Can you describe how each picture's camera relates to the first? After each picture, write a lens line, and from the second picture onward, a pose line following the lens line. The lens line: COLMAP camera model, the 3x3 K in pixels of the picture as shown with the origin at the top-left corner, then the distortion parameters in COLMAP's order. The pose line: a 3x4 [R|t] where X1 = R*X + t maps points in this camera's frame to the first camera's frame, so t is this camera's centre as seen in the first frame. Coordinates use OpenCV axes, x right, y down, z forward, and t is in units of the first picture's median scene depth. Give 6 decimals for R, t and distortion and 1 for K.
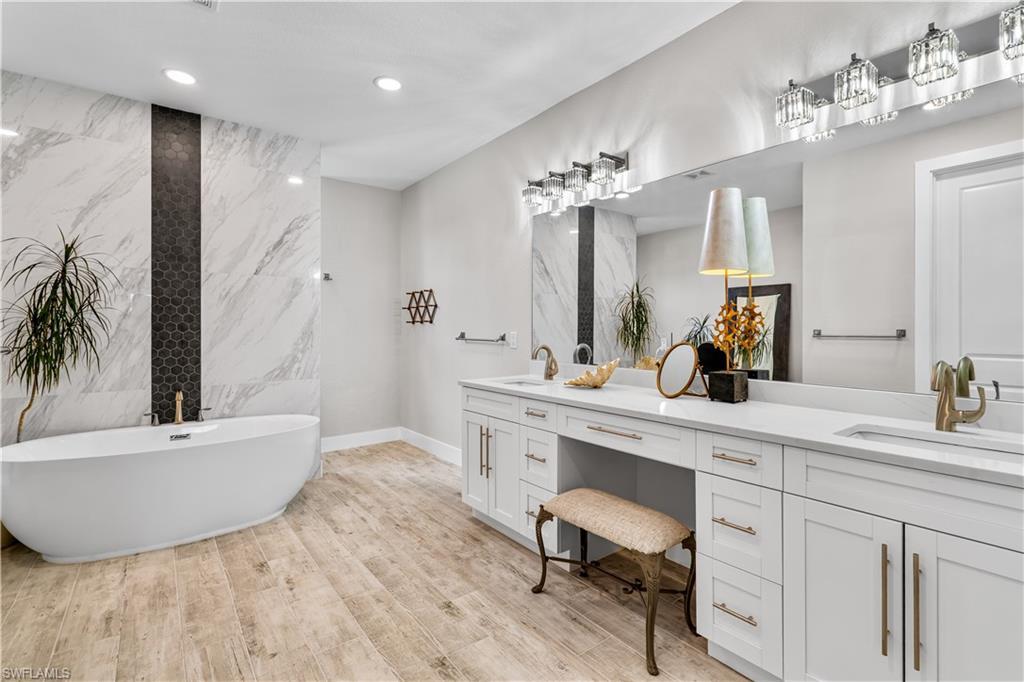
lens RADIAL K [[472.1, 0, 512.9], [0, 472.1, 338.1], [0, 0, 1]] dist [-0.003769, 0.002444]
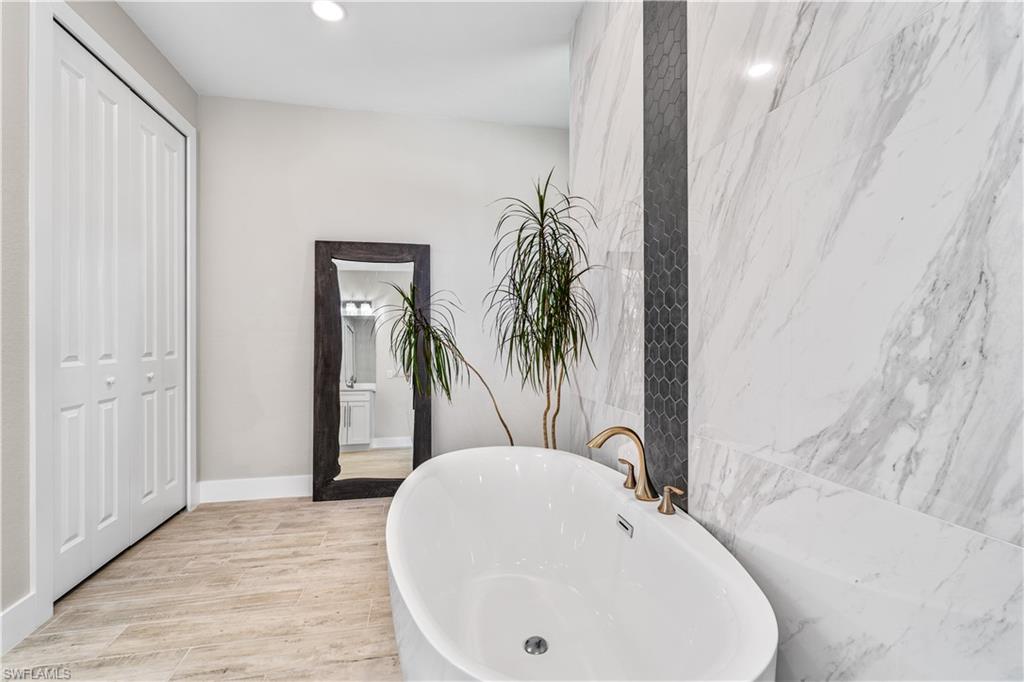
lens RADIAL K [[472.1, 0, 514.8], [0, 472.1, 334.3], [0, 0, 1]] dist [-0.003769, 0.002444]
pose [[-0.447456, 0.001496, -0.894305, -0.205155], [-0.001467, 0.999996, 0.002407, 0.011391], [0.894305, 0.002389, -0.447452, 1.023868]]
